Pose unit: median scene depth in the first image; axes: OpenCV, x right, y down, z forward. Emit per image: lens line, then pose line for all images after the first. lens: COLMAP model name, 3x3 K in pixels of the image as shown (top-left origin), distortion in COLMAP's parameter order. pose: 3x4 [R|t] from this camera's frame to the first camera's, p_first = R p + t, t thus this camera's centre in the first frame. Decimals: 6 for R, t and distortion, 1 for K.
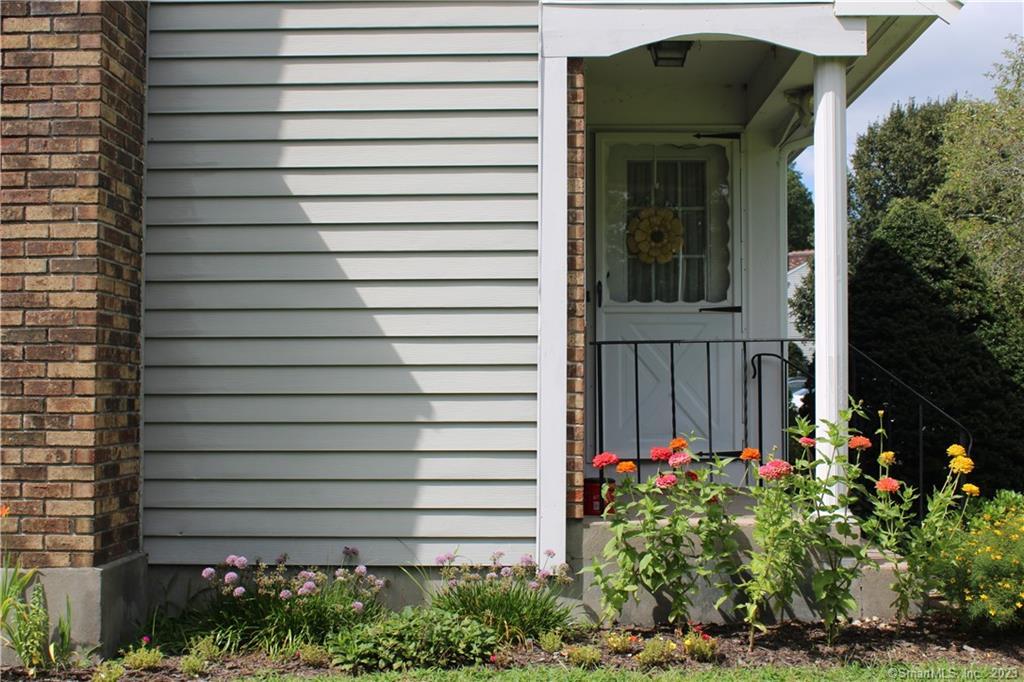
lens RADIAL K [[1284.2, 0, 512.8], [0, 1284.2, 340.1], [0, 0, 1]] dist [-0.067415, 0.000000]
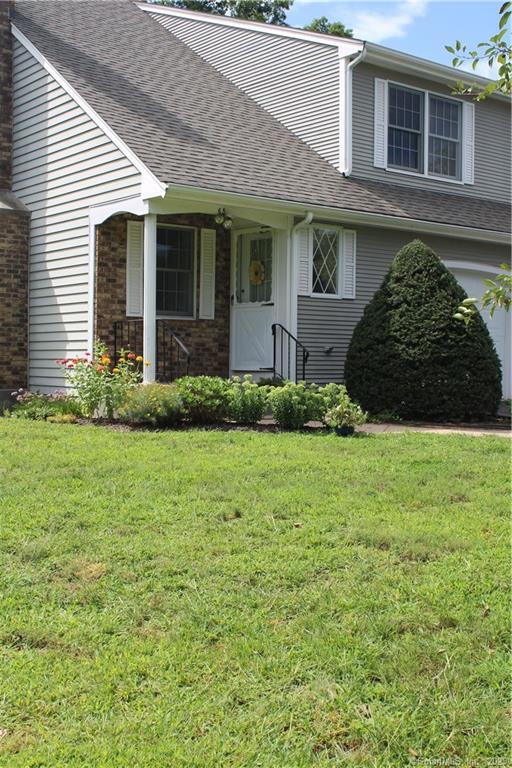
lens RADIAL K [[963.2, 0, 256.3], [0, 963.2, 383.9], [0, 0, 1]] dist [-0.067415, 0.000000]
pose [[0.645004, 0.028349, -0.763654, 1.970044], [0.022926, 0.998144, 0.056418, 0.025667], [0.763836, -0.053897, 0.643156, -0.142645]]
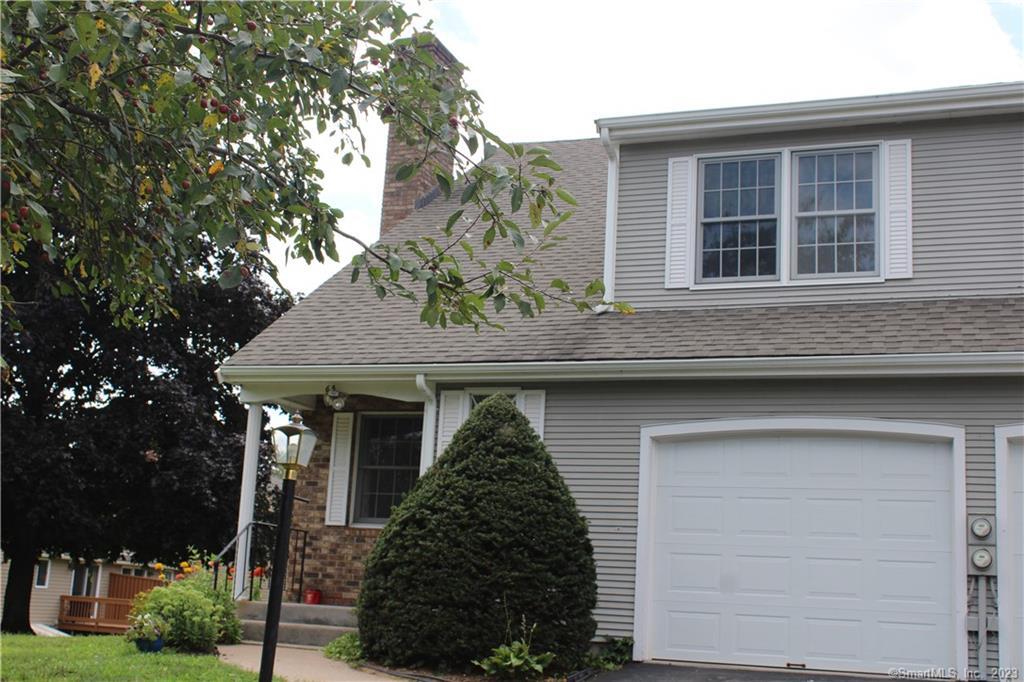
lens RADIAL K [[1284.2, 0, 512.1], [0, 1284.2, 341.4], [0, 0, 1]] dist [-0.067415, 0.000000]
pose [[-0.348027, -0.211425, -0.913333, 2.317844], [-0.017315, 0.975521, -0.219222, 0.185252], [0.937325, -0.060481, -0.343169, 2.363739]]
